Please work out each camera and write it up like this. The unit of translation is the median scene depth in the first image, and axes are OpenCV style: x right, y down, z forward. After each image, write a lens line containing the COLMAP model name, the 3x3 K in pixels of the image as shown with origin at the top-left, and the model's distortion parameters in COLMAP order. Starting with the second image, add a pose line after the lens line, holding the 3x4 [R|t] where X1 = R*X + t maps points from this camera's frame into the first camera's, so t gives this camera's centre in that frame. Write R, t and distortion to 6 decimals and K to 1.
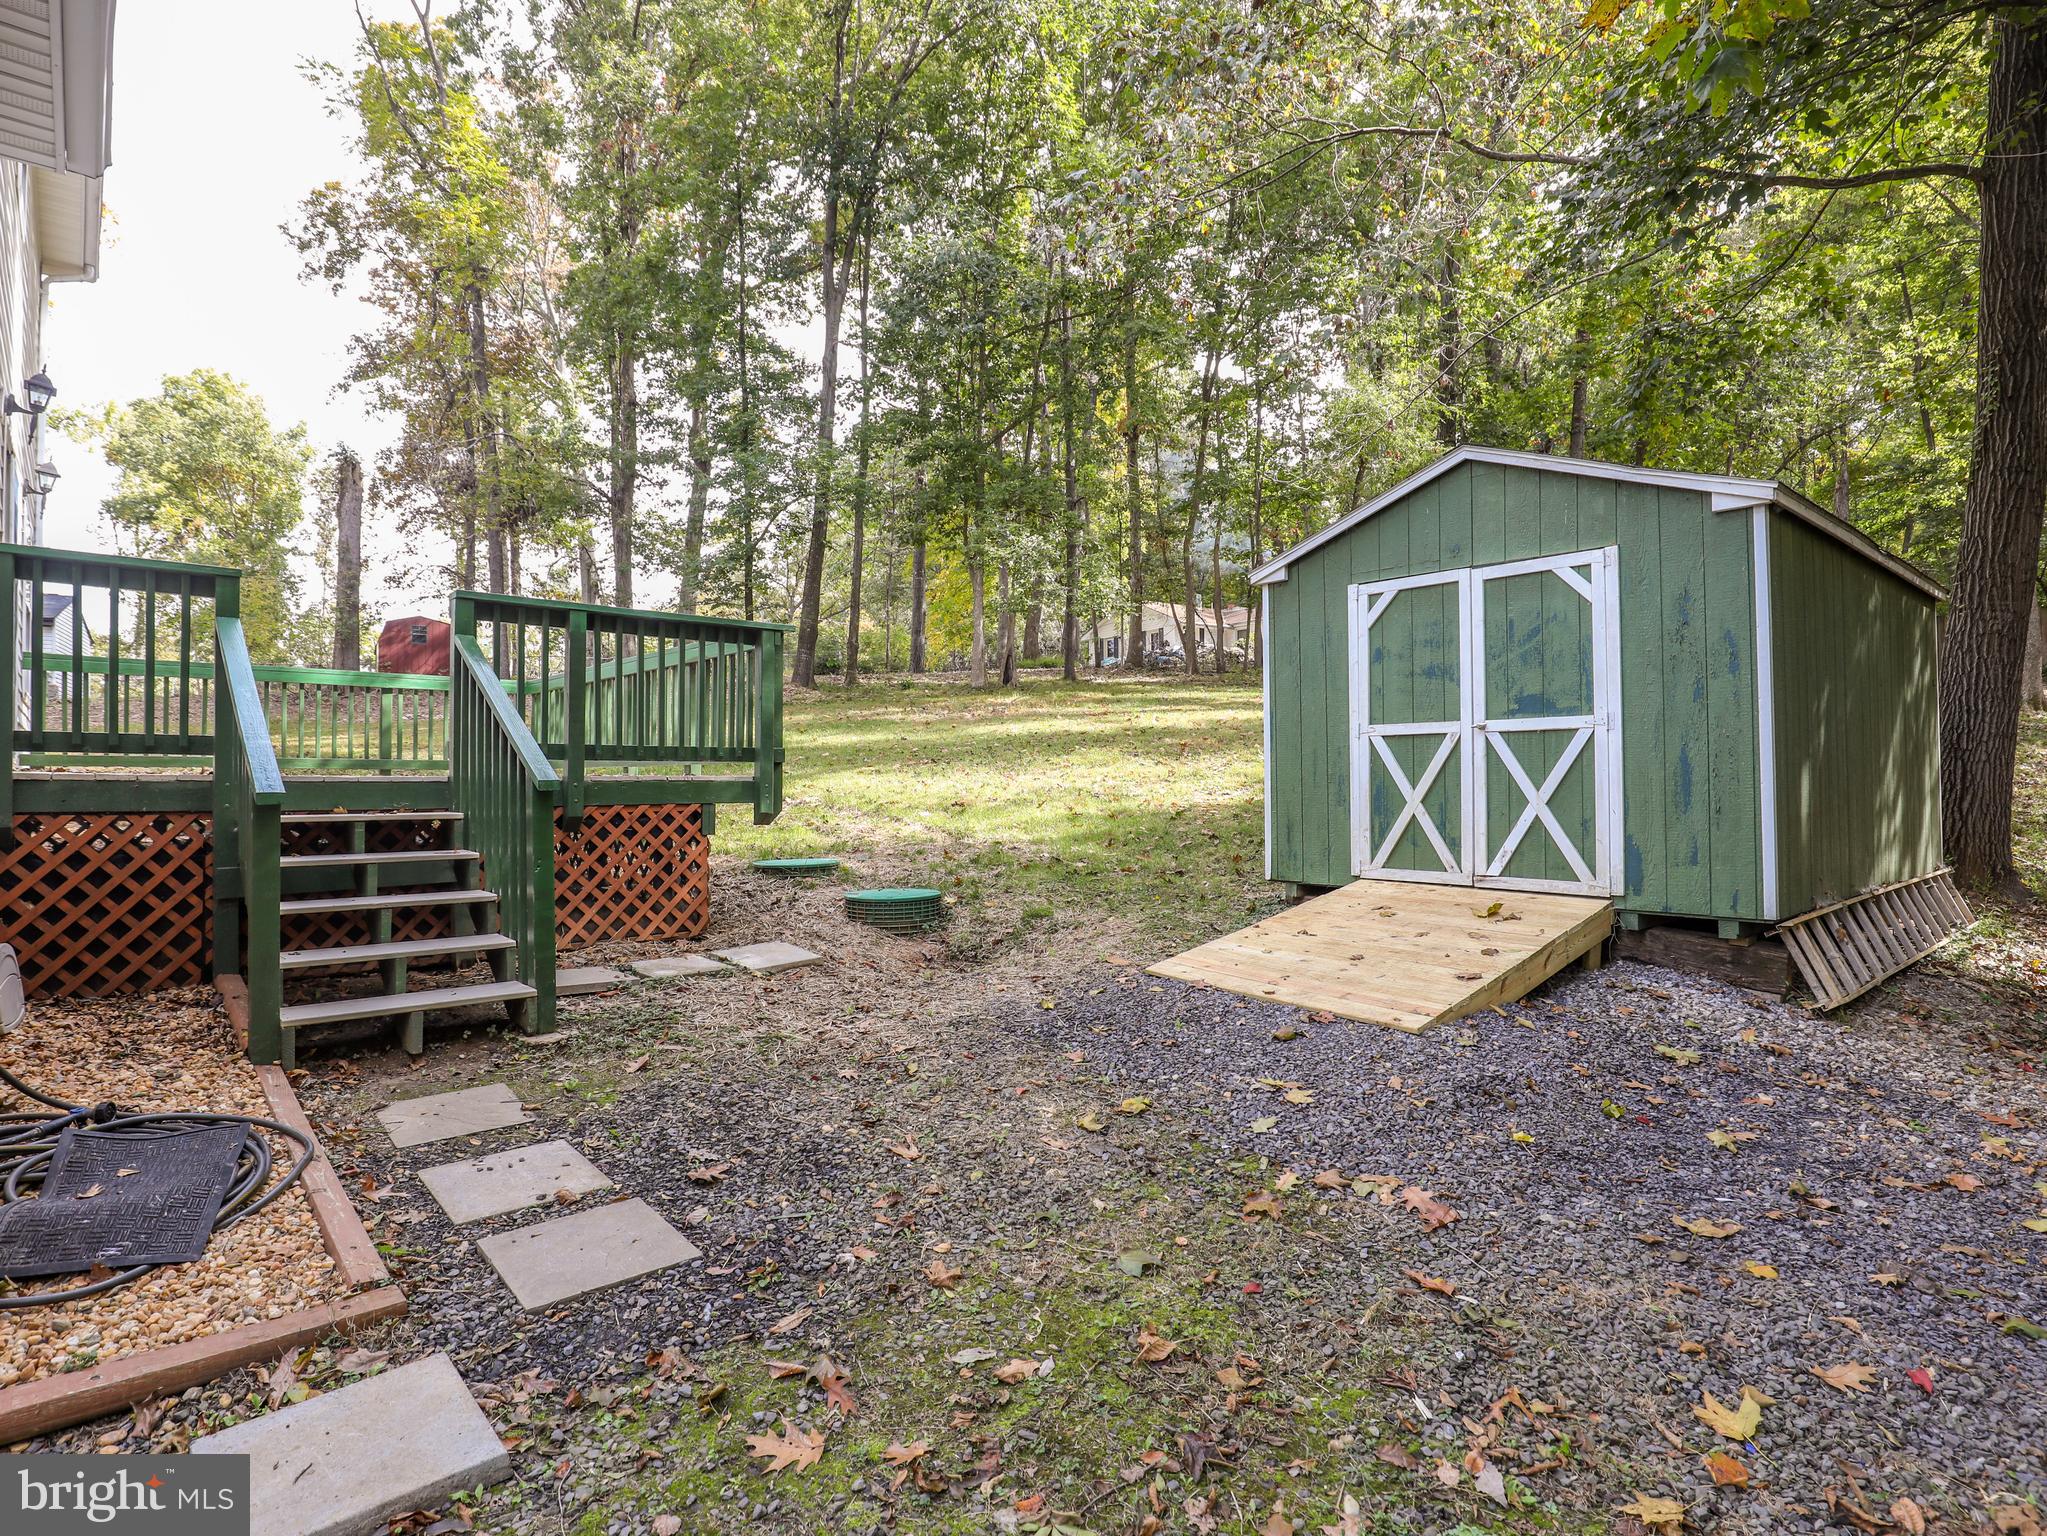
lens RADIAL K [[1087.5, 0, 1024.2], [0, 1087.5, 784.5], [0, 0, 1]] dist [-0.033166, 0.006652]
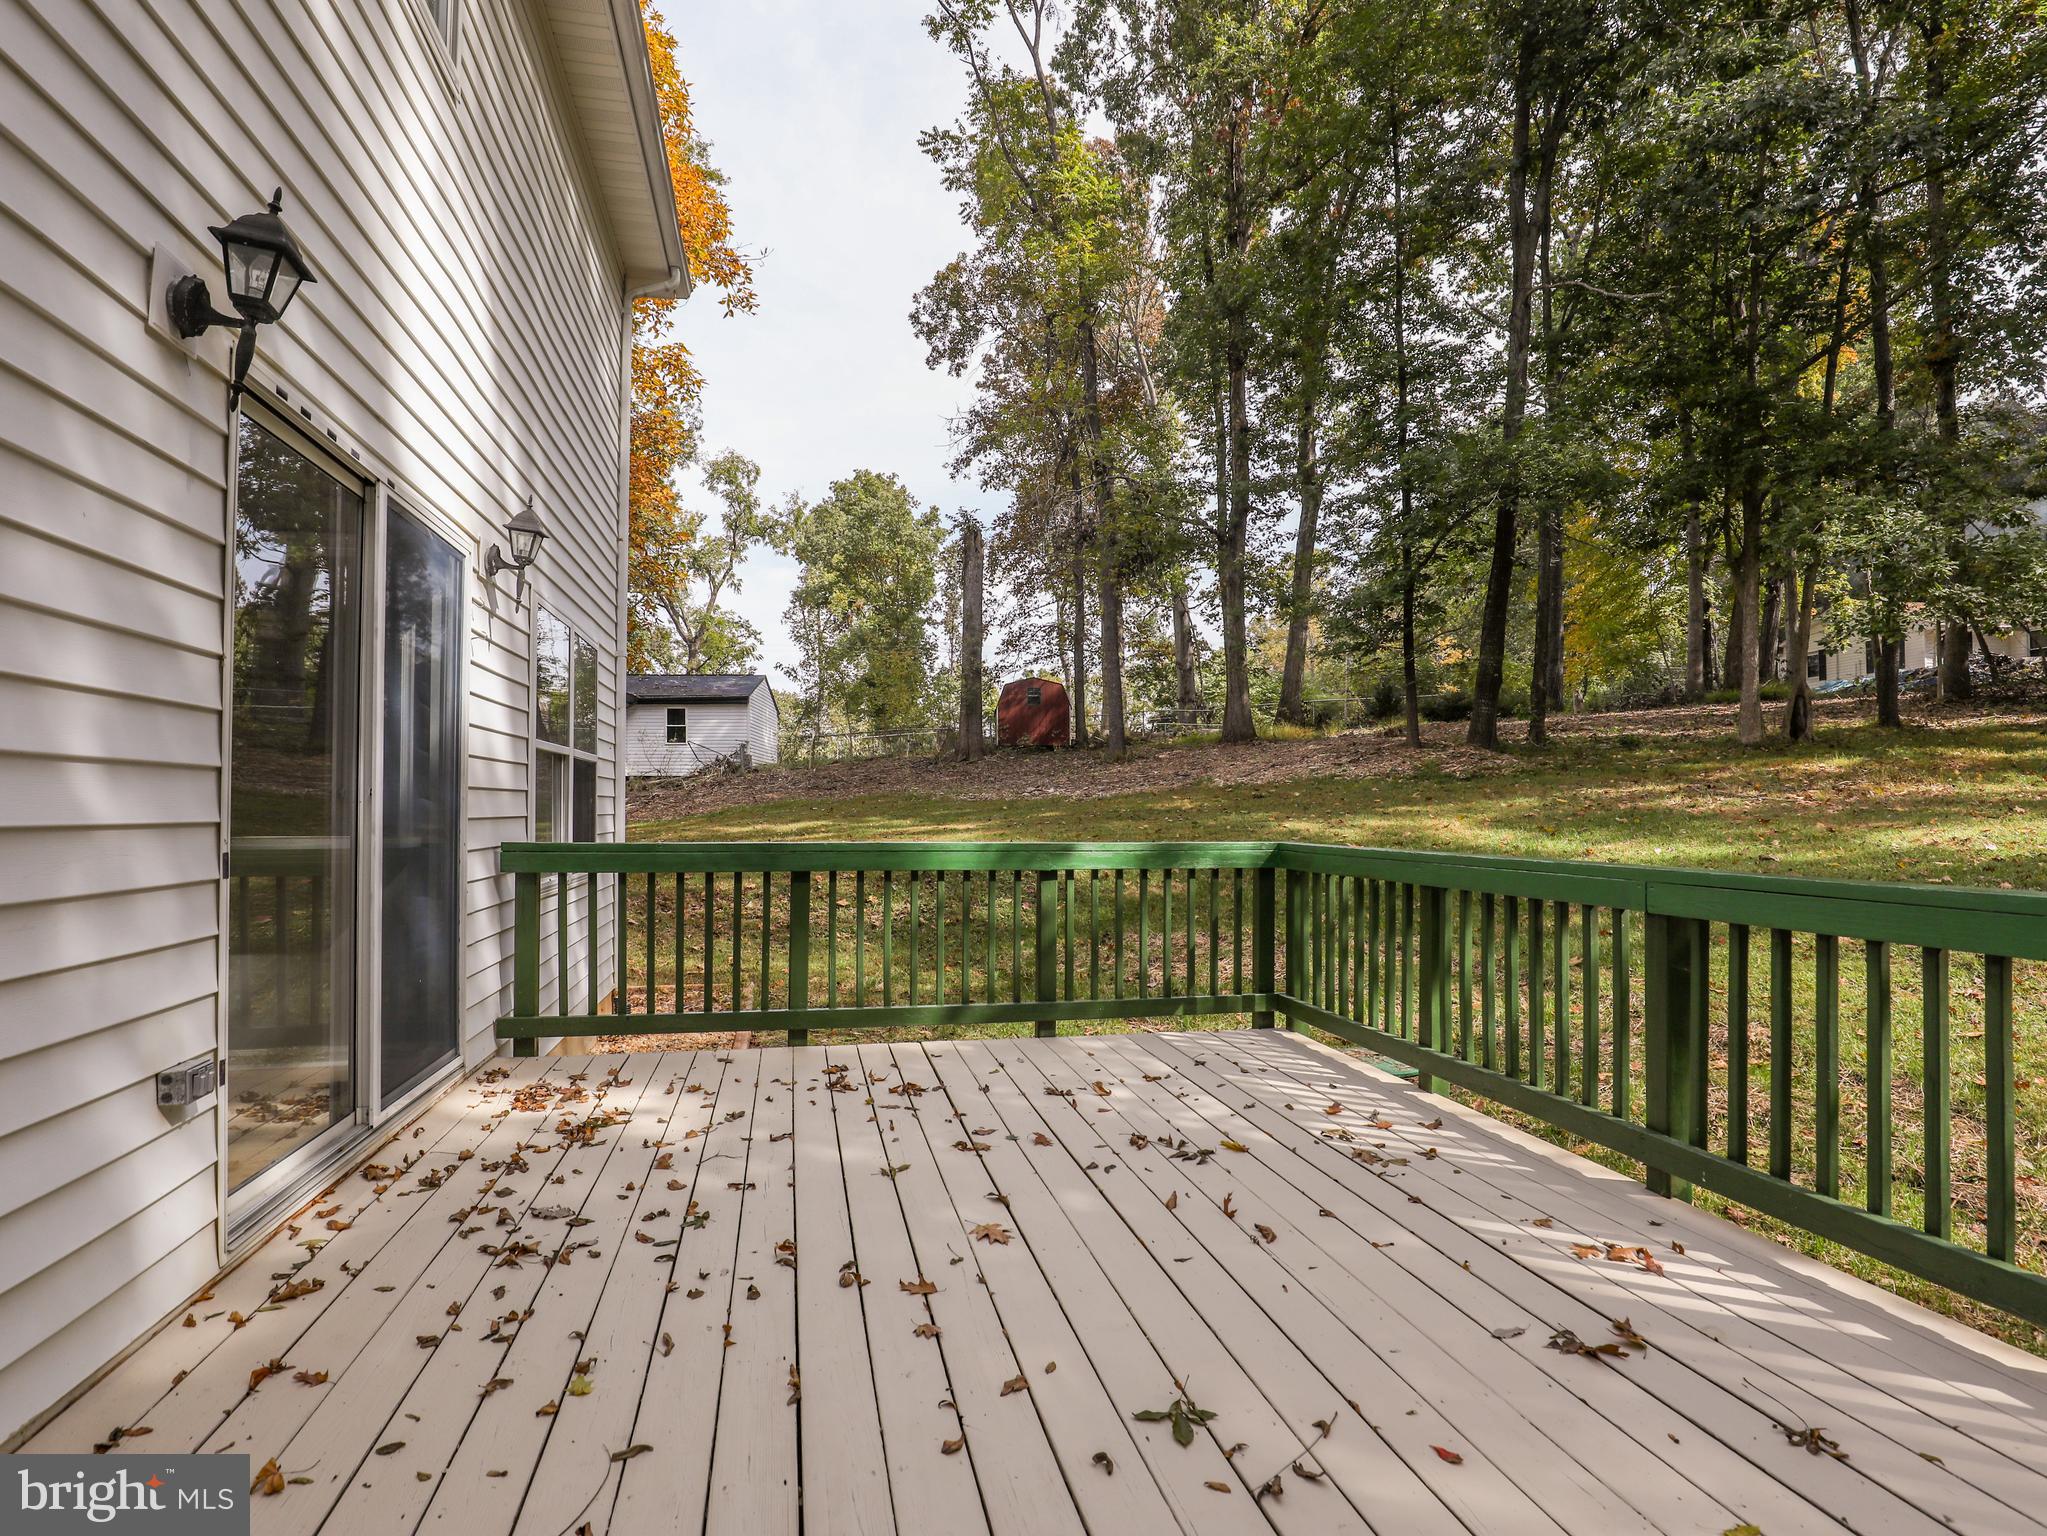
lens RADIAL K [[1087.5, 0, 1067.8], [0, 1087.5, 813.9], [0, 0, 1]] dist [-0.033166, 0.006652]
pose [[0.890349, -0.004724, -0.455254, -0.085964], [0.004228, 0.999989, -0.002107, -0.031653], [0.455259, -0.000049, 0.890359, 0.131850]]
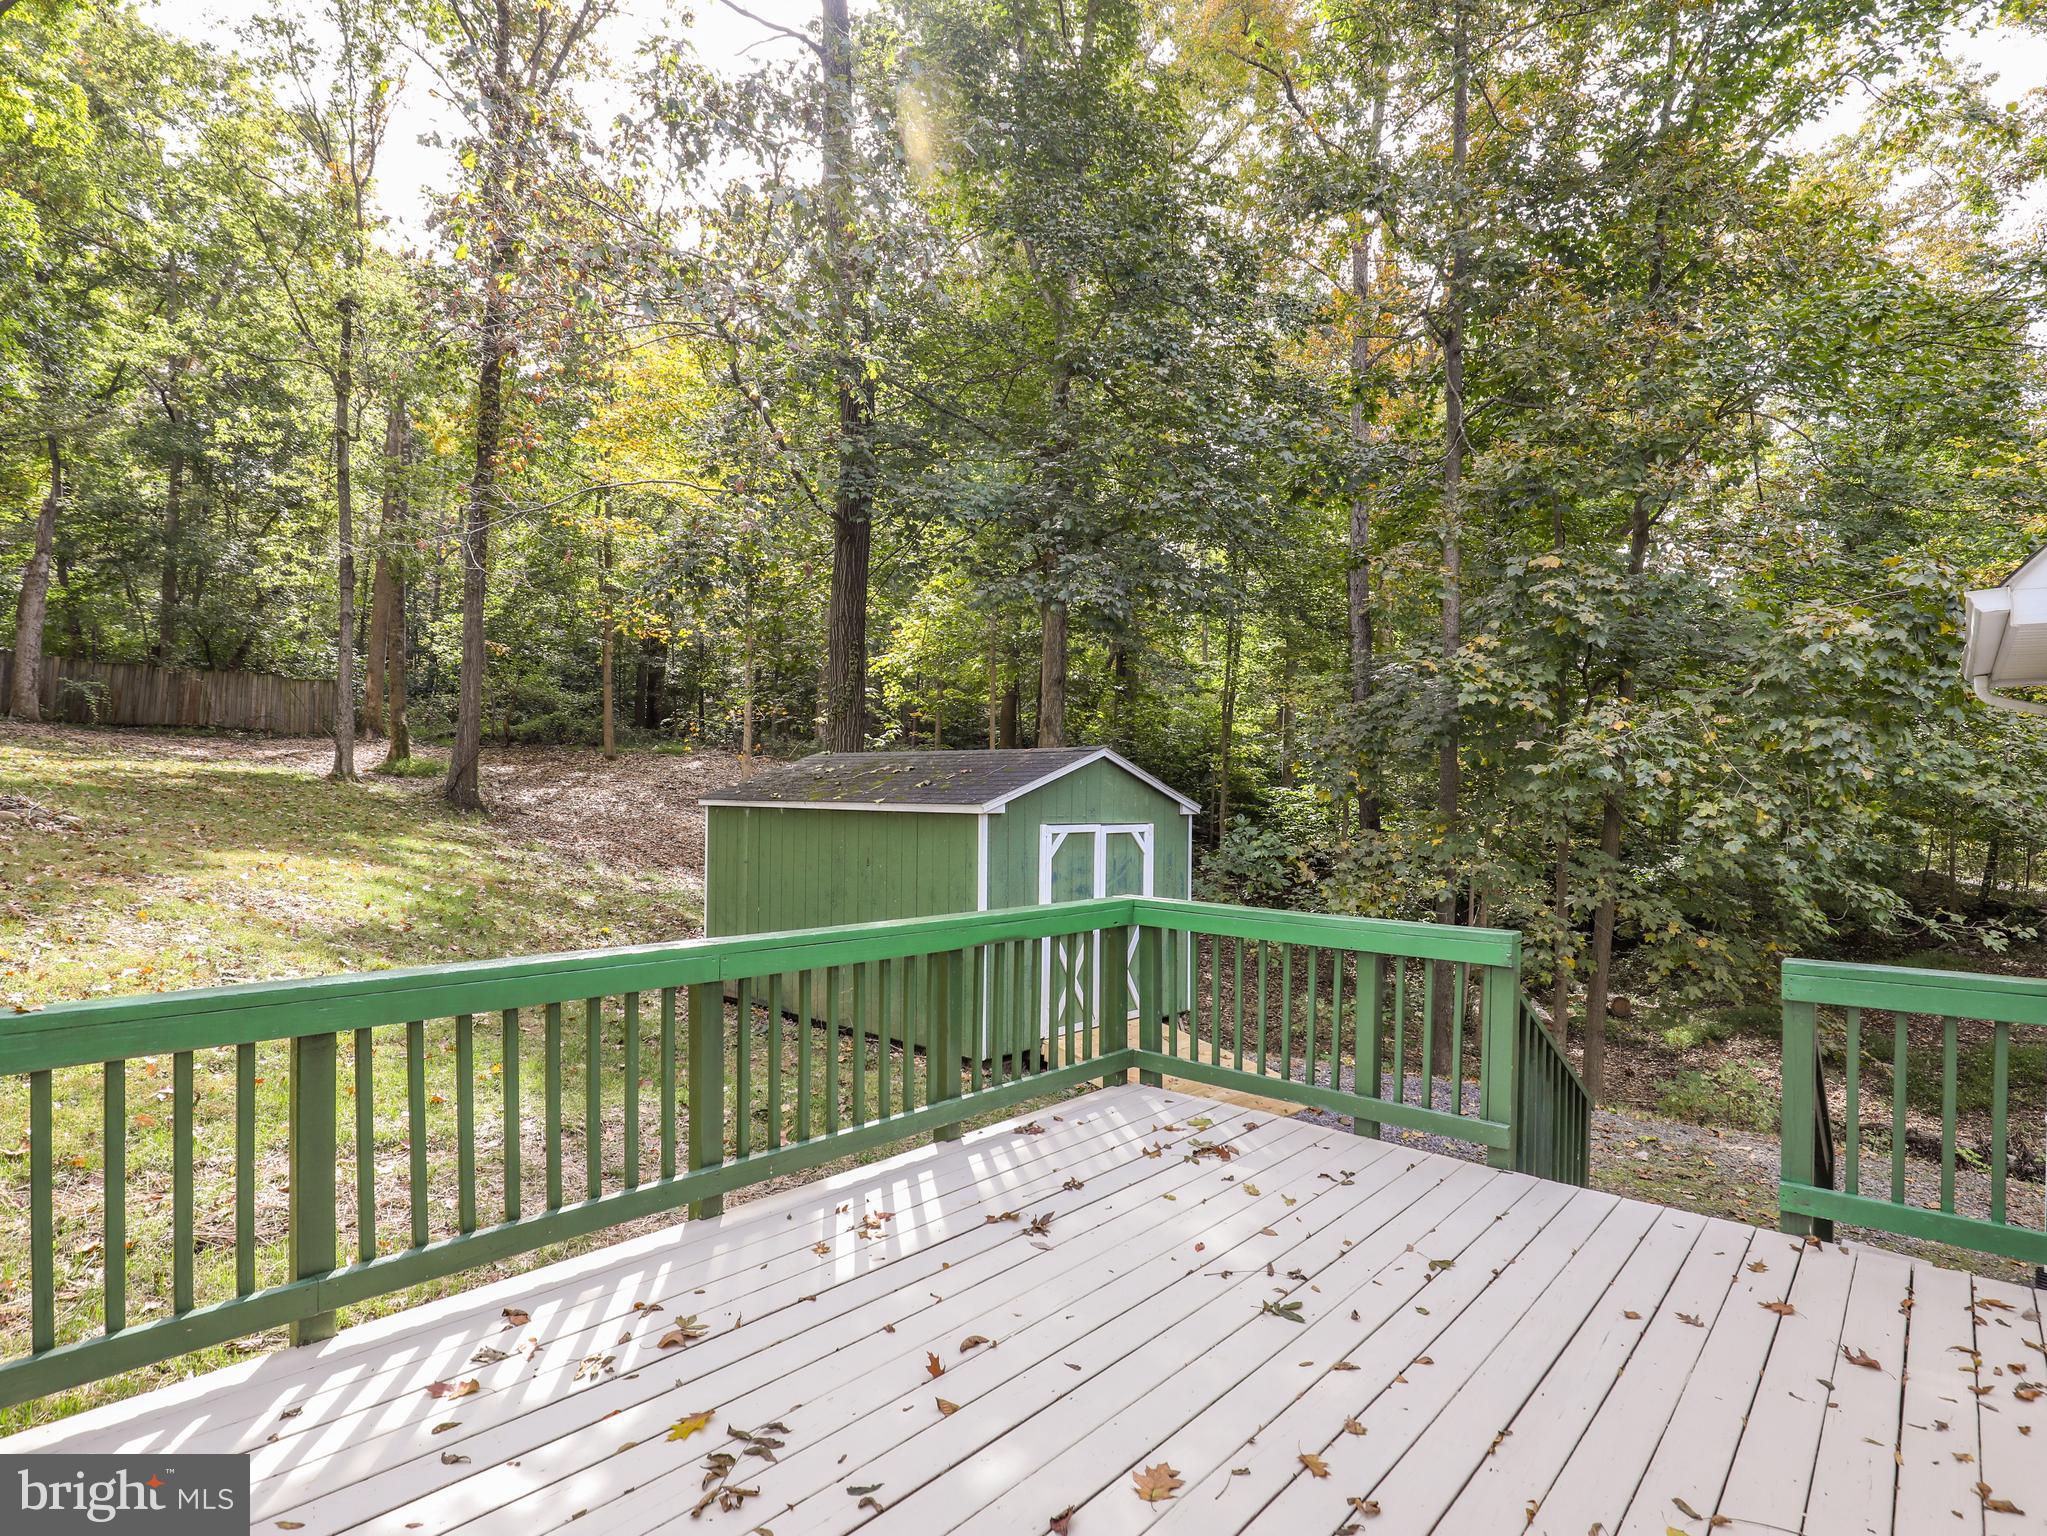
lens RADIAL K [[1087.5, 0, 1017.6], [0, 1087.5, 785.4], [0, 0, 1]] dist [-0.033166, 0.006652]
pose [[-0.130676, -0.007314, 0.991398, -0.190733], [-0.017422, 0.999835, 0.005080, -0.043234], [-0.991272, -0.016609, -0.130782, 0.218260]]
